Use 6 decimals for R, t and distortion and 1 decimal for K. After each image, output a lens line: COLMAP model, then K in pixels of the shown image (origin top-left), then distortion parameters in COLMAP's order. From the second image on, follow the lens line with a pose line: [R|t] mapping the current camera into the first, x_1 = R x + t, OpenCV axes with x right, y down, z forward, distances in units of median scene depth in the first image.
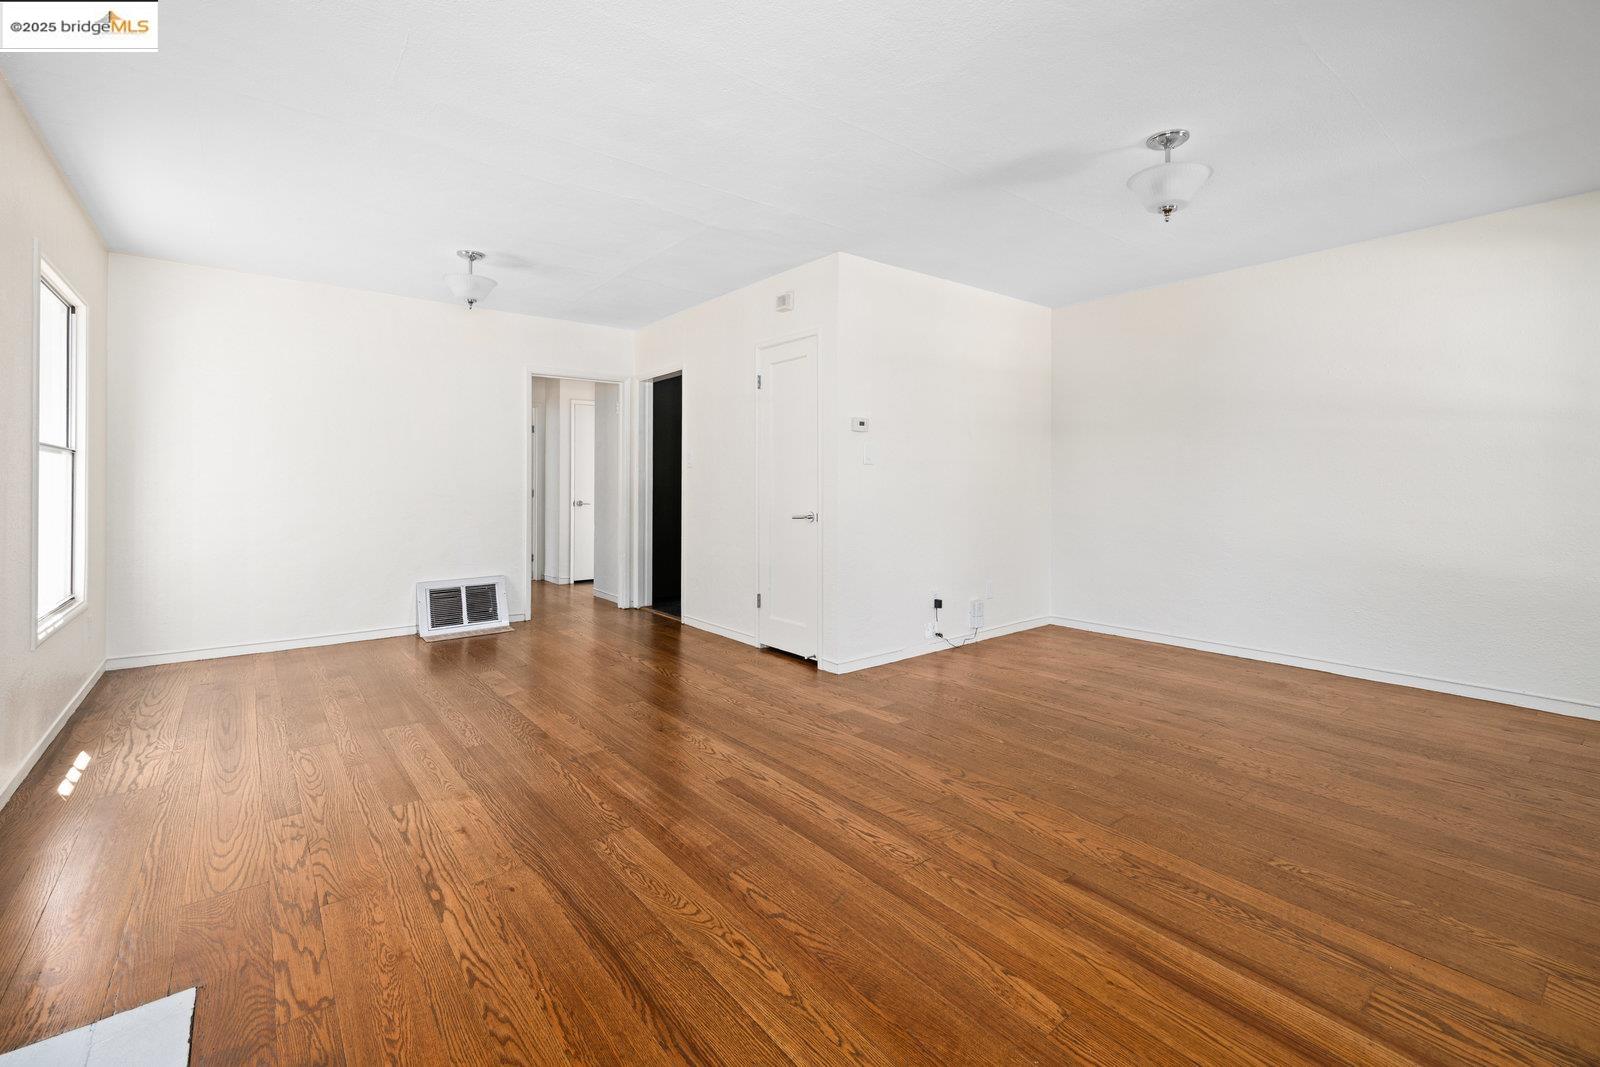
lens RADIAL K [[691.3, 0, 803.5], [0, 691.3, 490.8], [0, 0, 1]] dist [0.002282, 0.000060]
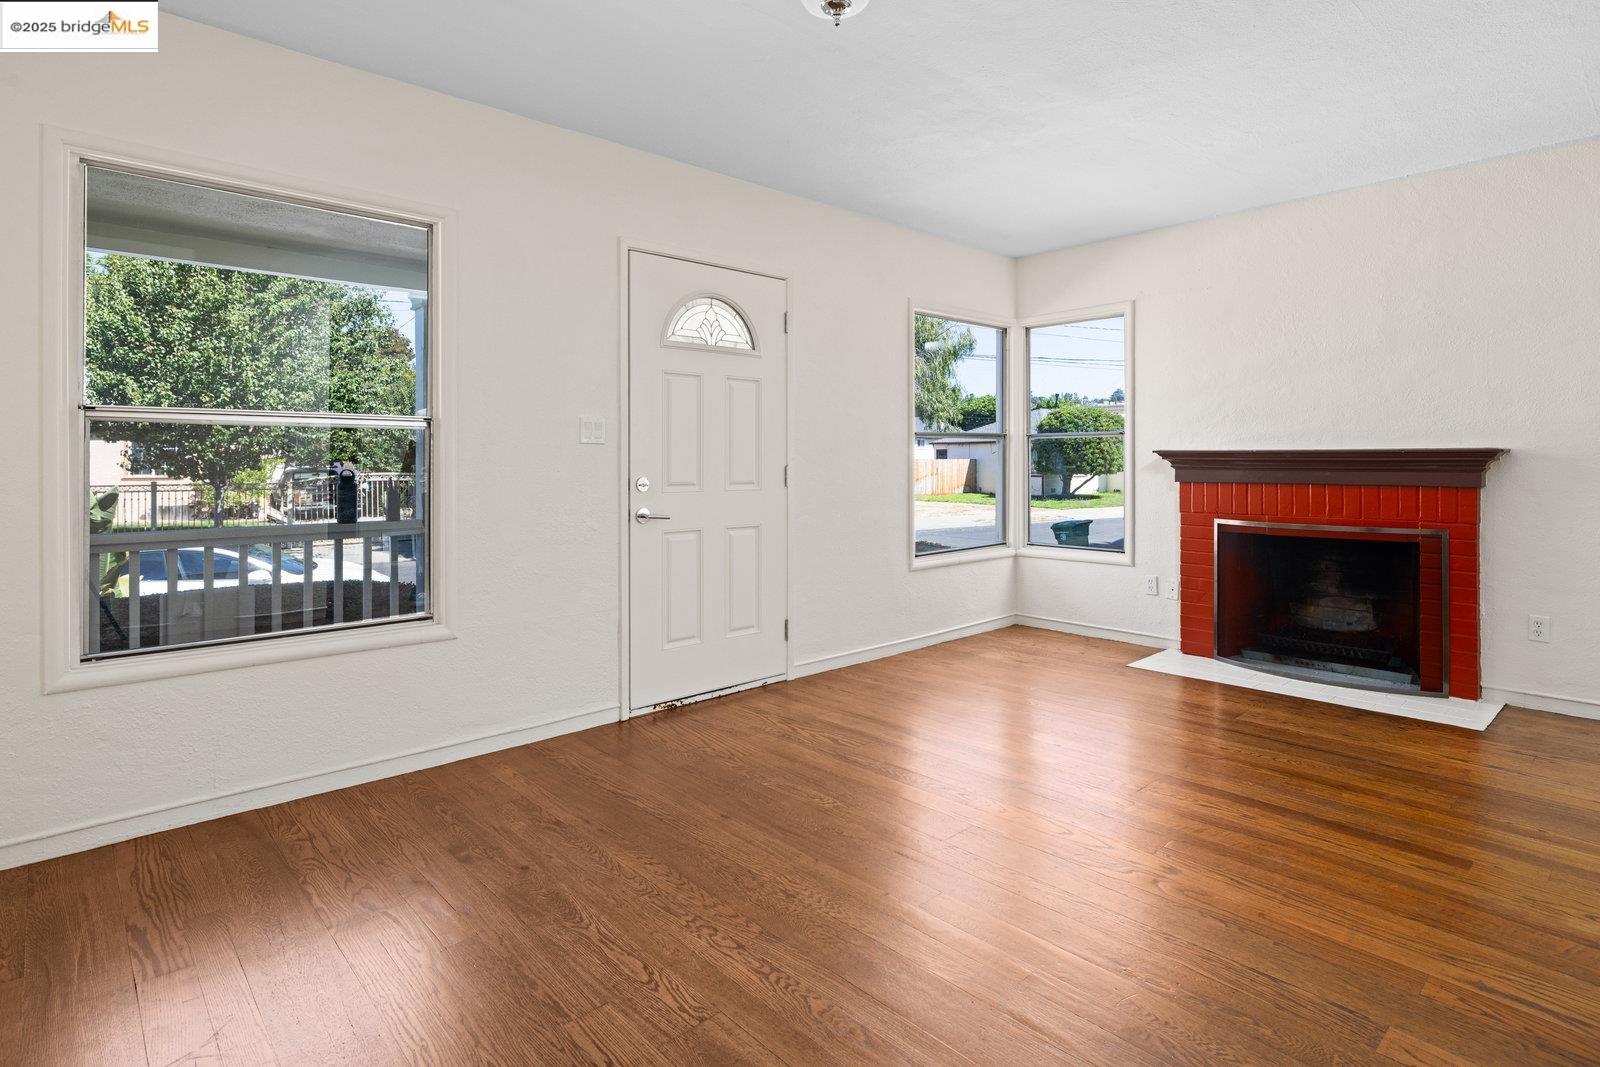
lens RADIAL K [[821.7, 0, 803.1], [0, 821.7, 453.7], [0, 0, 1]] dist [0.000111, -0.000412]
pose [[-0.997661, 0.000934, -0.068356, 0.735501], [0.000955, 1.000000, -0.000279, -0.019843], [0.068355, -0.000343, -0.997661, 2.066763]]
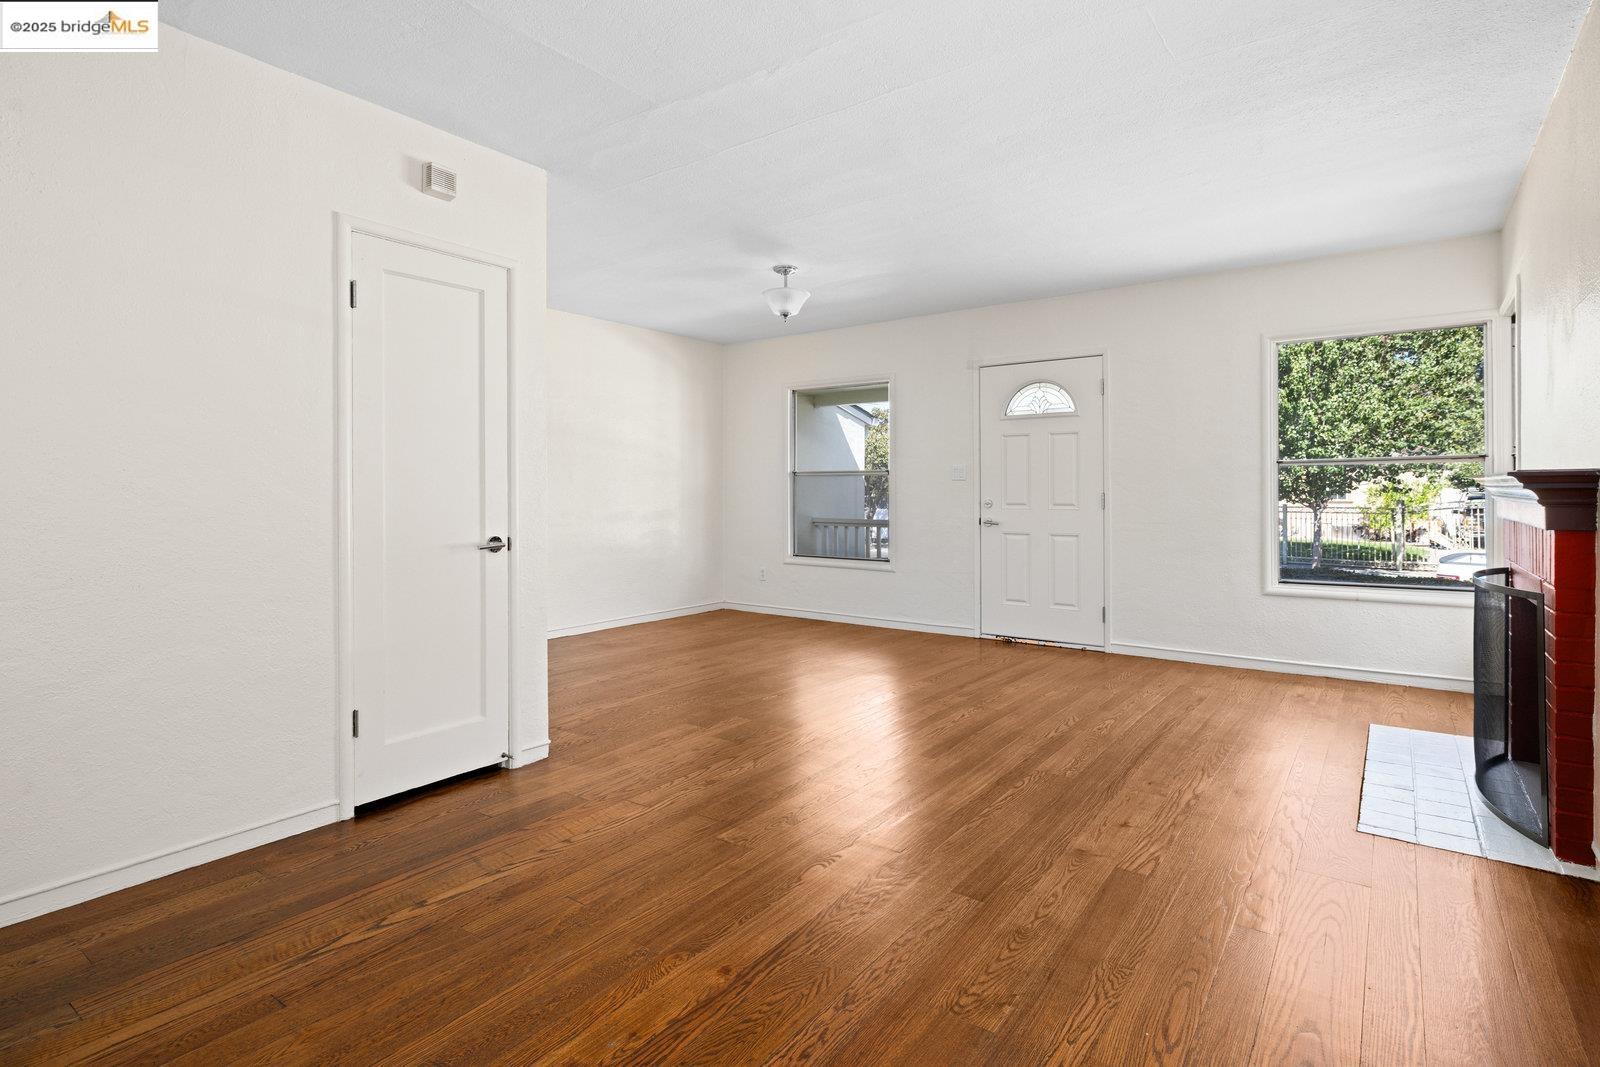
lens RADIAL K [[808.0, 0, 806.4], [0, 808.0, 486.4], [0, 0, 1]] dist [-0.001282, -0.000693]
pose [[-0.259578, 0.006613, 0.965699, -1.502417], [0.013592, 0.999903, -0.003194, -0.017386], [-0.965626, 0.012296, -0.259643, 1.725835]]
